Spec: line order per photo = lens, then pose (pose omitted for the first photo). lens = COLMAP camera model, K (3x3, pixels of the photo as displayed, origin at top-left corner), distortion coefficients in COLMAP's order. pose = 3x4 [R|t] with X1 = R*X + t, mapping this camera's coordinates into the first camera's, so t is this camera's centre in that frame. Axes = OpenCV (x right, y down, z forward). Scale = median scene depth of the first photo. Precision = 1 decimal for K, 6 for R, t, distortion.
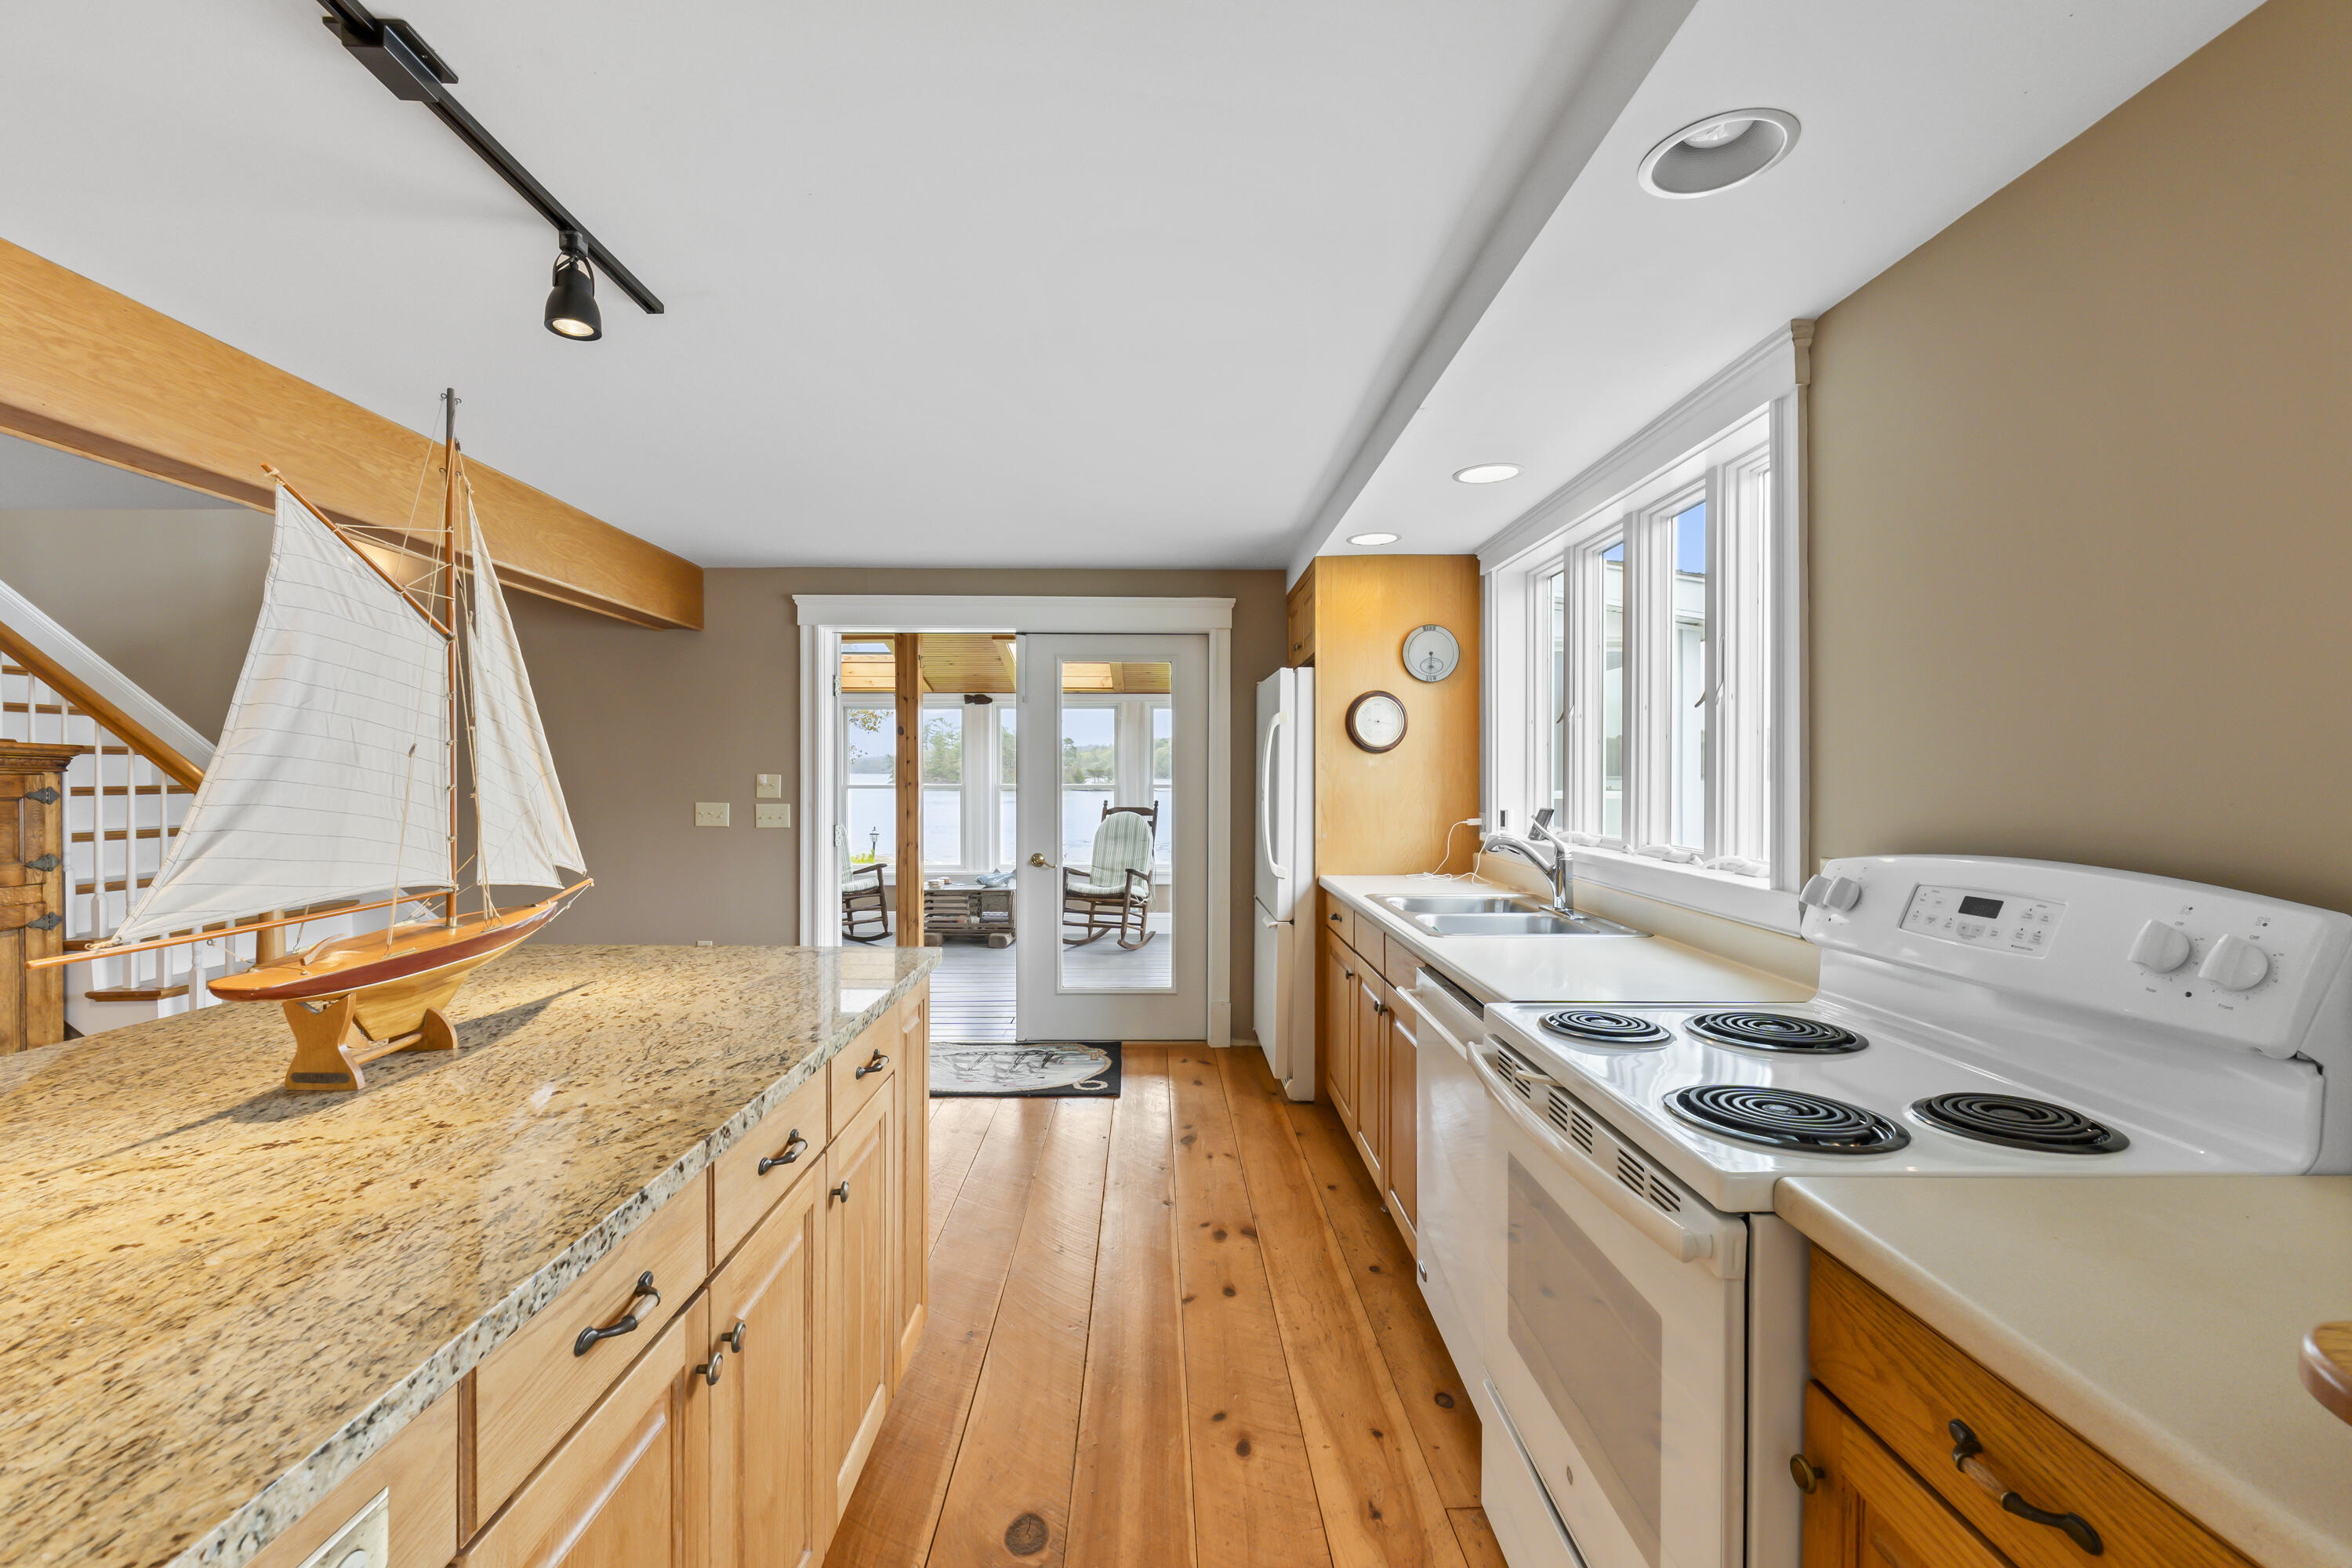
lens RADIAL K [[993.6, 0, 1164.6], [0, 993.6, 779.2], [0, 0, 1]] dist [-0.006763, 0.001021]
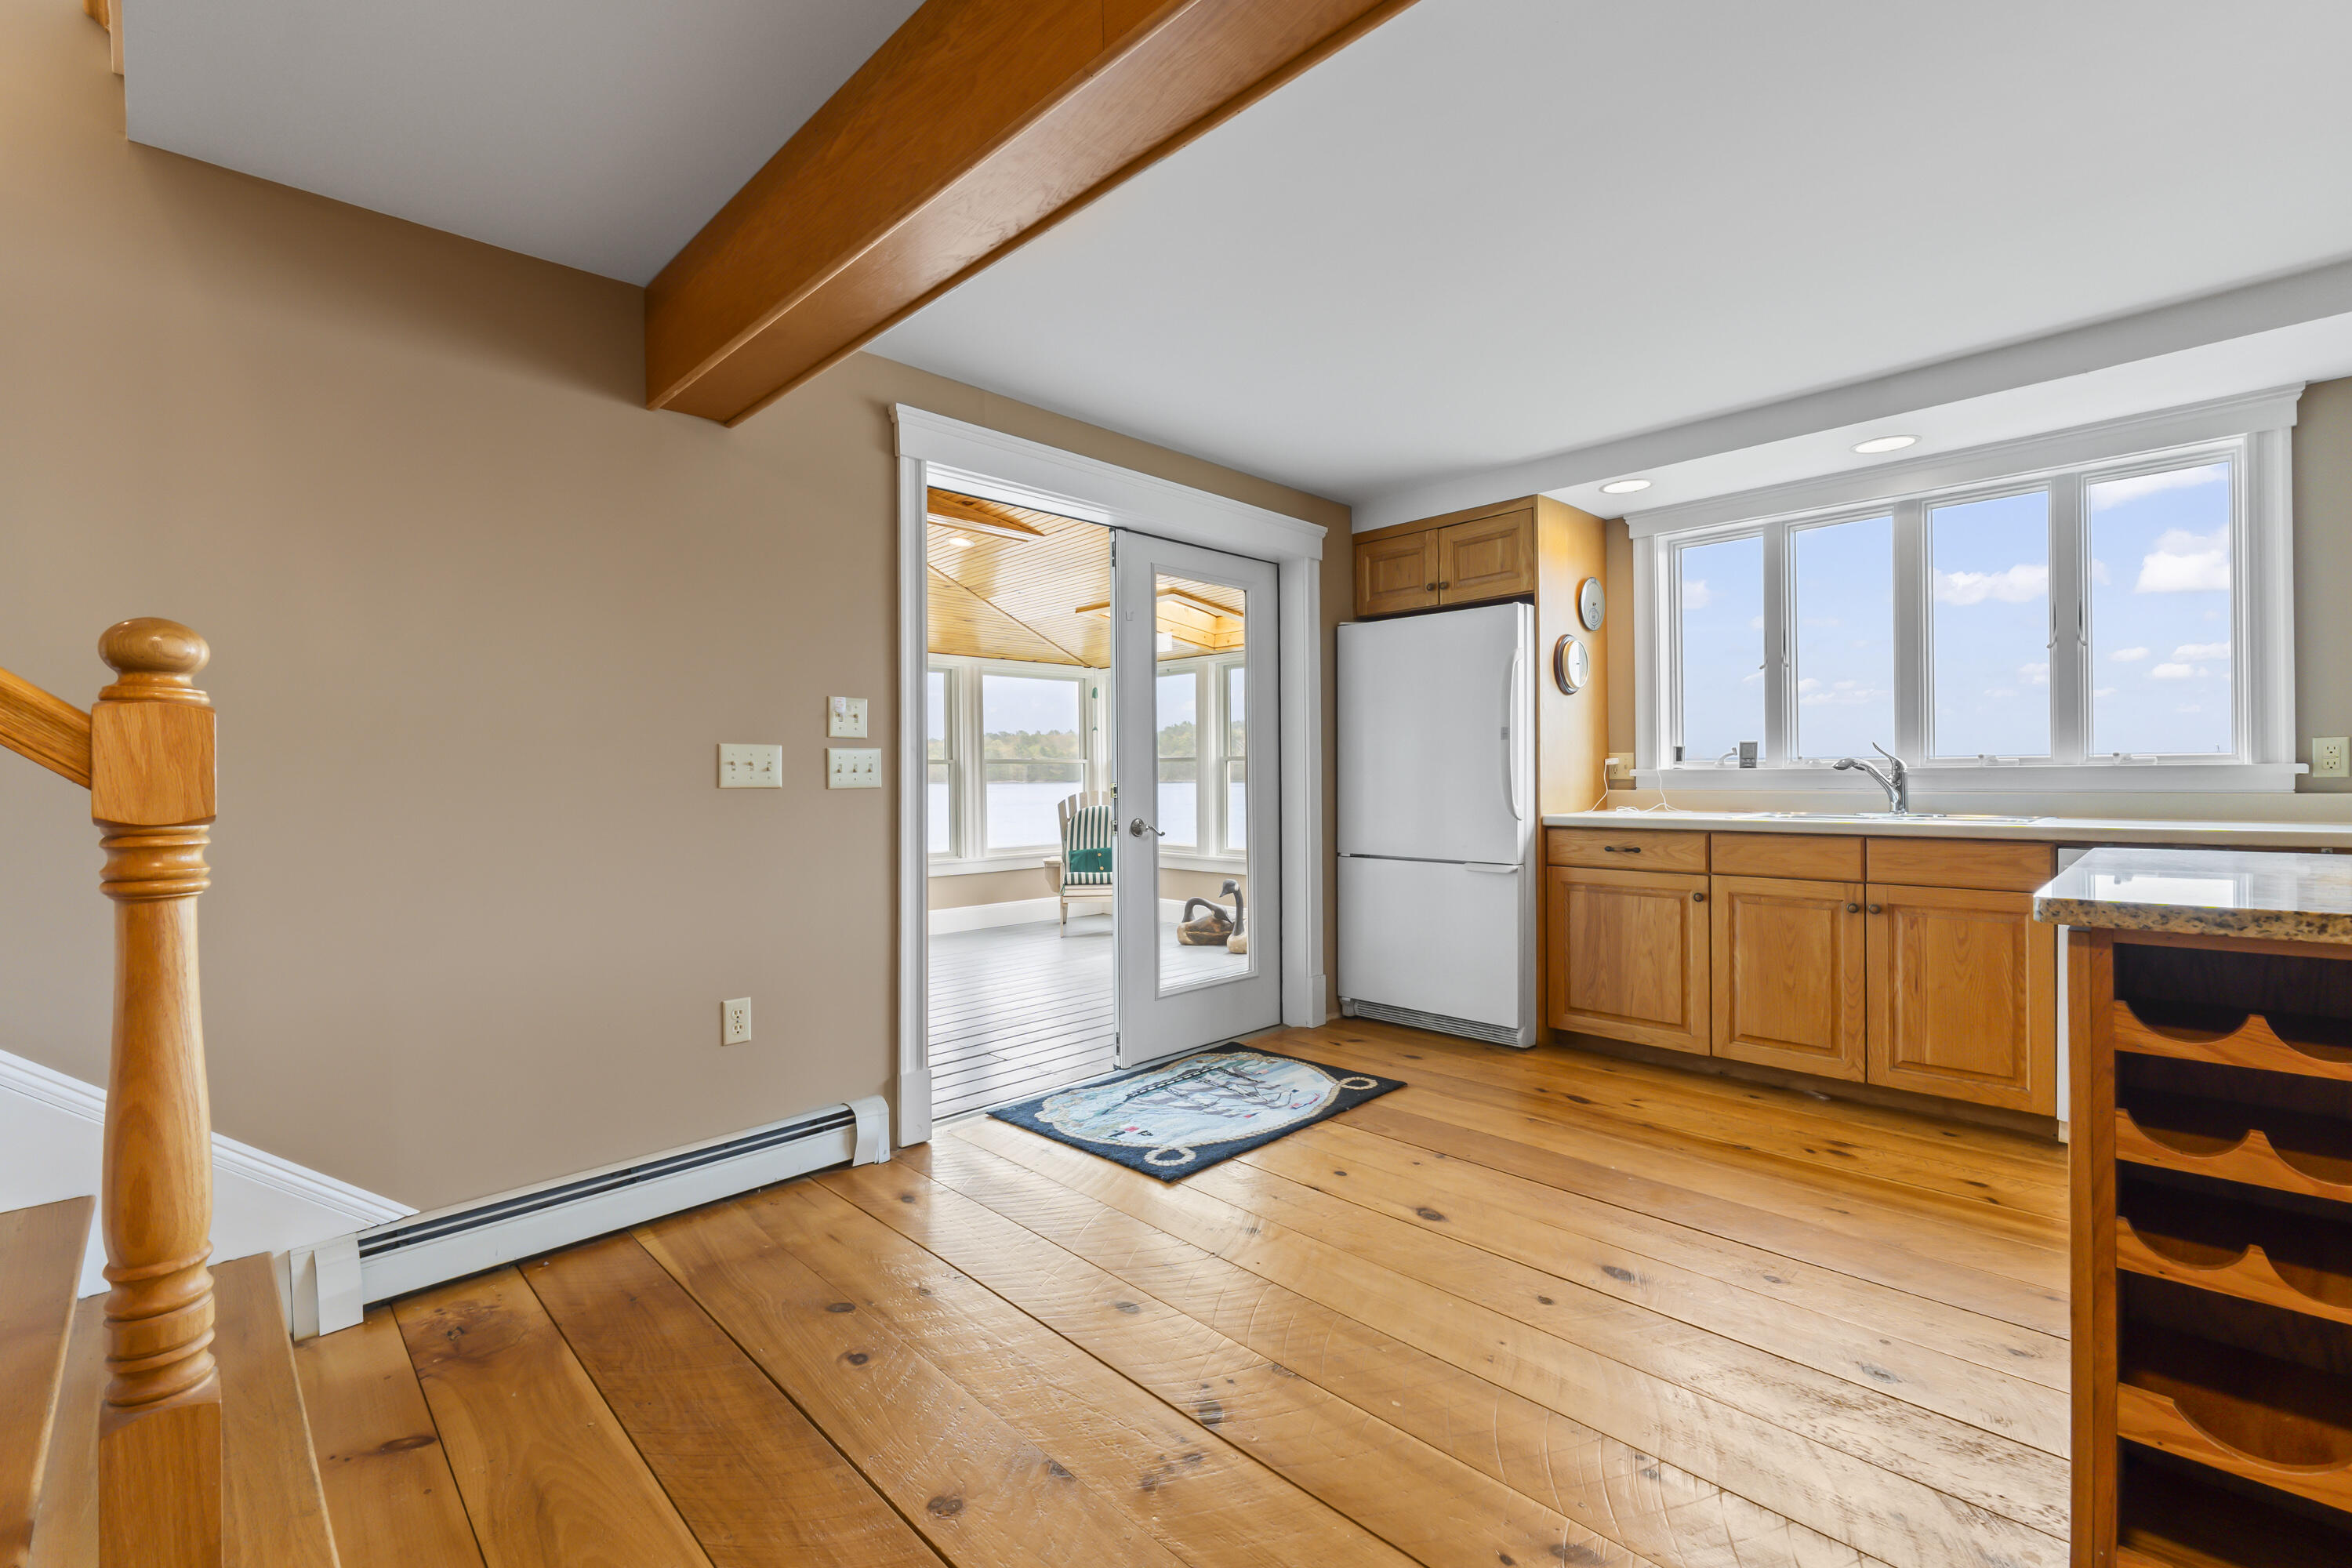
lens RADIAL K [[1011.2, 0, 1155.8], [0, 1011.2, 772.5], [0, 0, 1]] dist [0.000279, 0.000421]
pose [[0.728868, -0.004089, 0.684642, -0.820051], [0.014737, 0.999844, -0.009717, 0.058294], [-0.684495, 0.017172, 0.728815, 0.527621]]
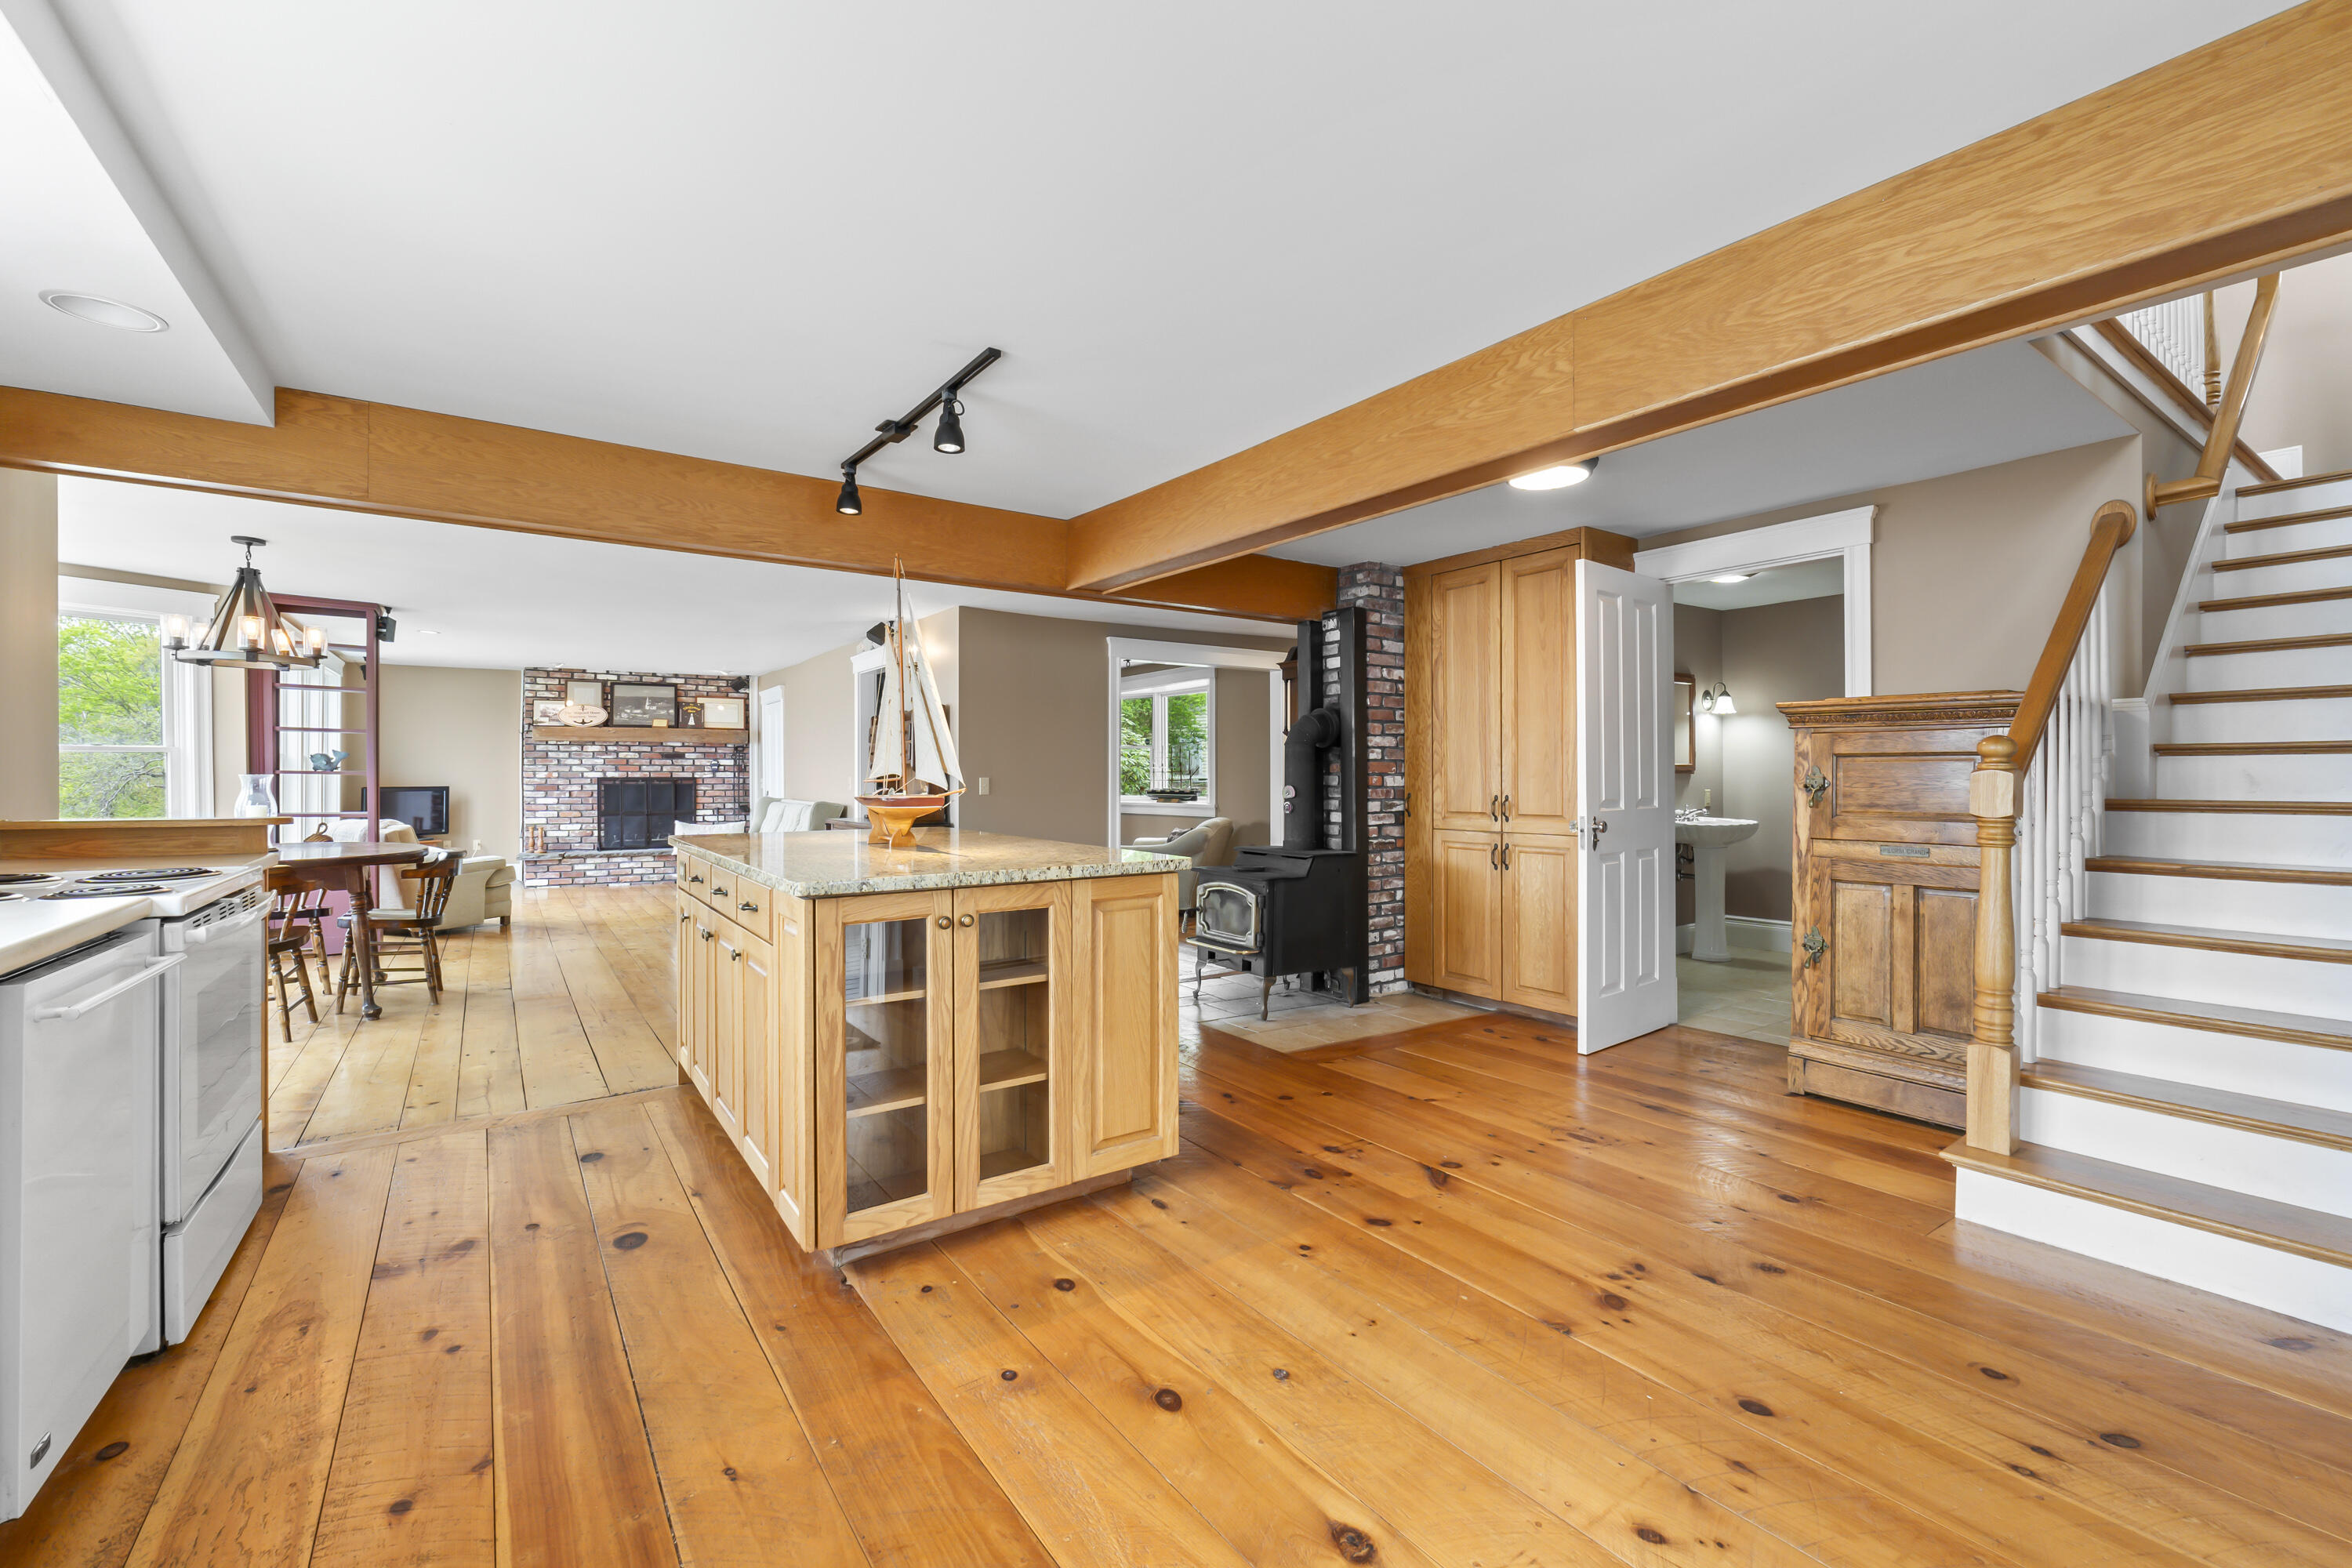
lens RADIAL K [[983.4, 0, 1165.6], [0, 983.4, 776.2], [0, 0, 1]] dist [-0.011412, 0.000757]
pose [[-0.826794, -0.002488, -0.562500, 0.008440], [-0.003700, 0.999993, 0.001015, 0.038193], [0.562493, 0.002920, -0.826797, 1.146577]]
